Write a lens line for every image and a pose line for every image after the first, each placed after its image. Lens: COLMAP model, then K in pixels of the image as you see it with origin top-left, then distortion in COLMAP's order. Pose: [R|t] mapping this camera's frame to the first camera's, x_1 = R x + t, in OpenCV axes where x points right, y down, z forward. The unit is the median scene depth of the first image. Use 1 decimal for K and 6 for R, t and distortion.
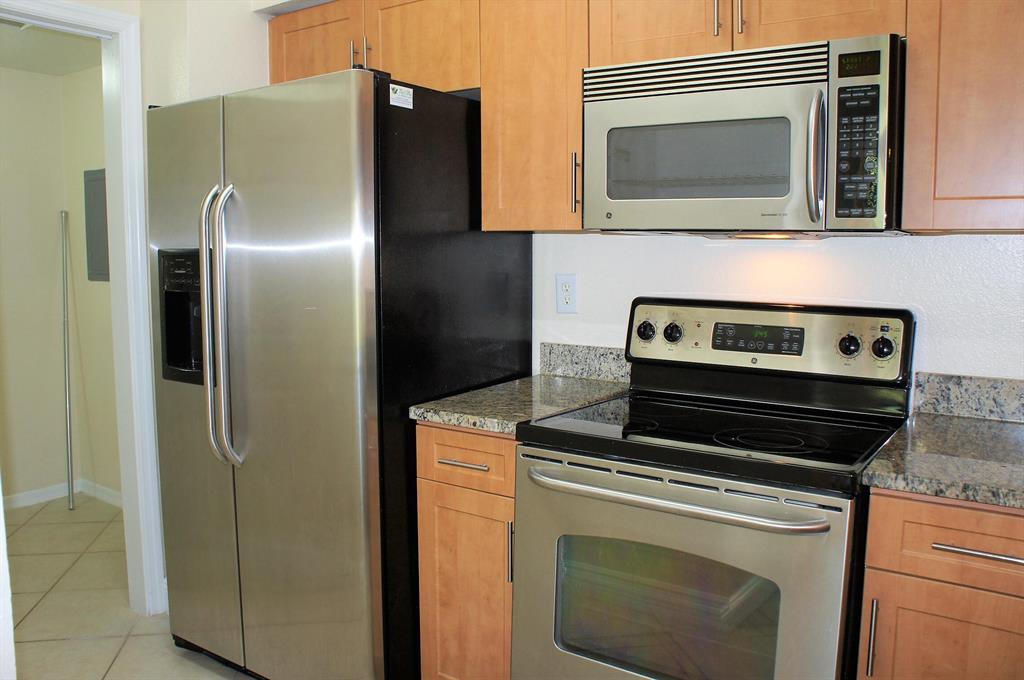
lens RADIAL K [[817.5, 0, 507.7], [0, 817.5, 335.5], [0, 0, 1]] dist [-0.175773, 0.145884]
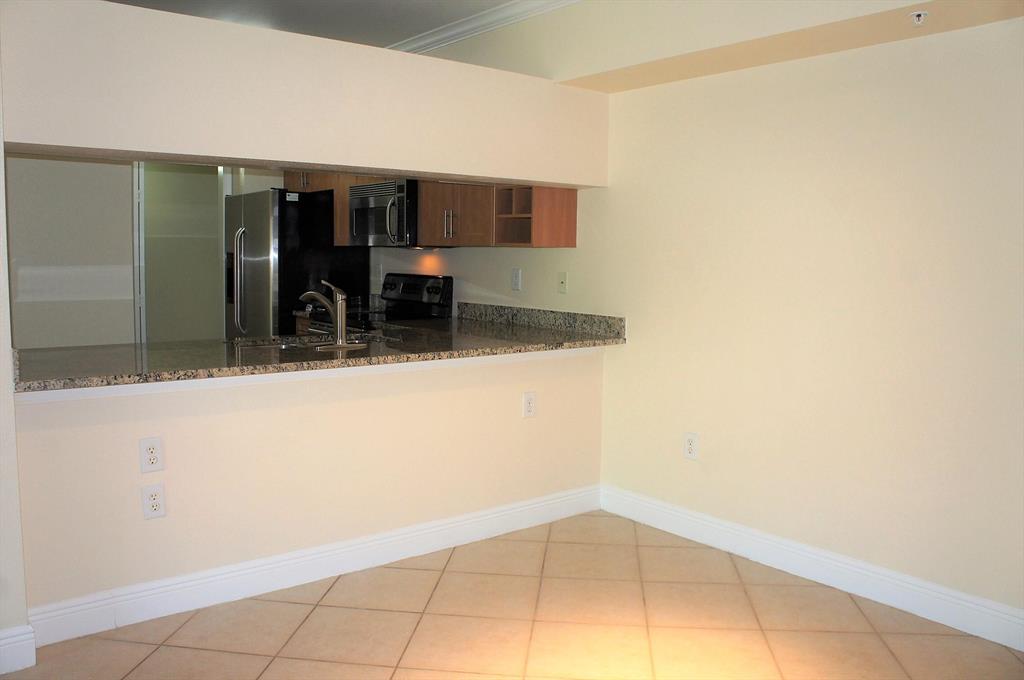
lens RADIAL K [[811.5, 0, 511.8], [0, 811.5, 335.1], [0, 0, 1]] dist [-0.178838, 0.135271]
pose [[0.957999, 0.043044, -0.283523, 1.477553], [-0.046377, 0.998911, -0.005051, 0.164366], [0.282997, 0.017988, 0.958952, -1.494076]]
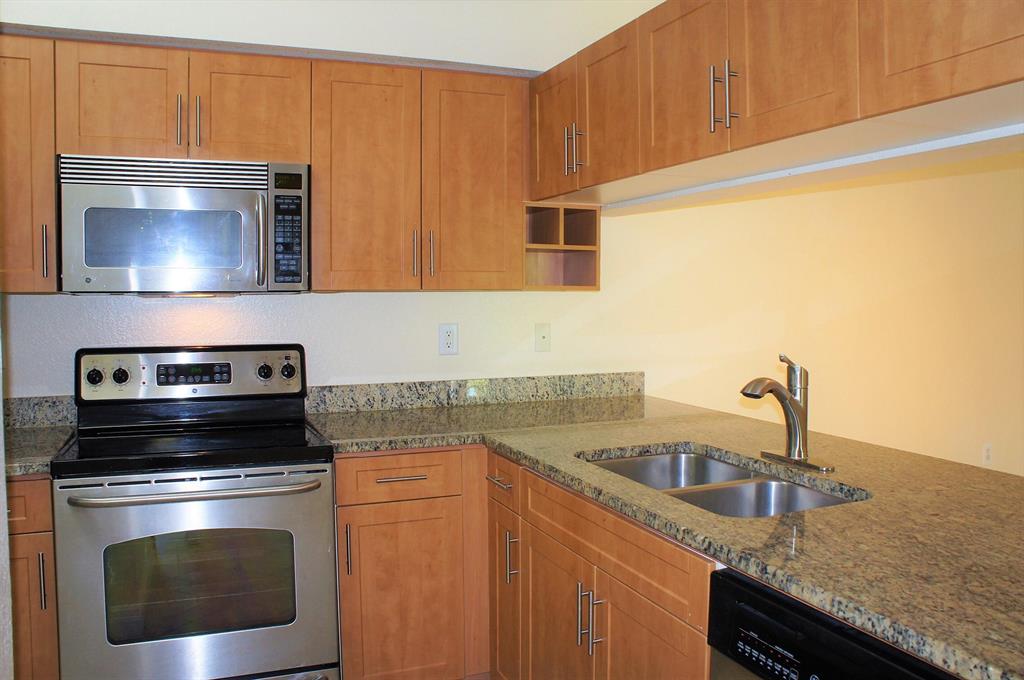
lens RADIAL K [[817.5, 0, 507.7], [0, 817.5, 335.5], [0, 0, 1]] dist [-0.175773, 0.145884]
pose [[0.552011, -0.043828, 0.832684, -0.530828], [0.094818, 0.995440, -0.010463, 0.004071], [-0.828428, 0.084729, 0.553649, -0.152697]]
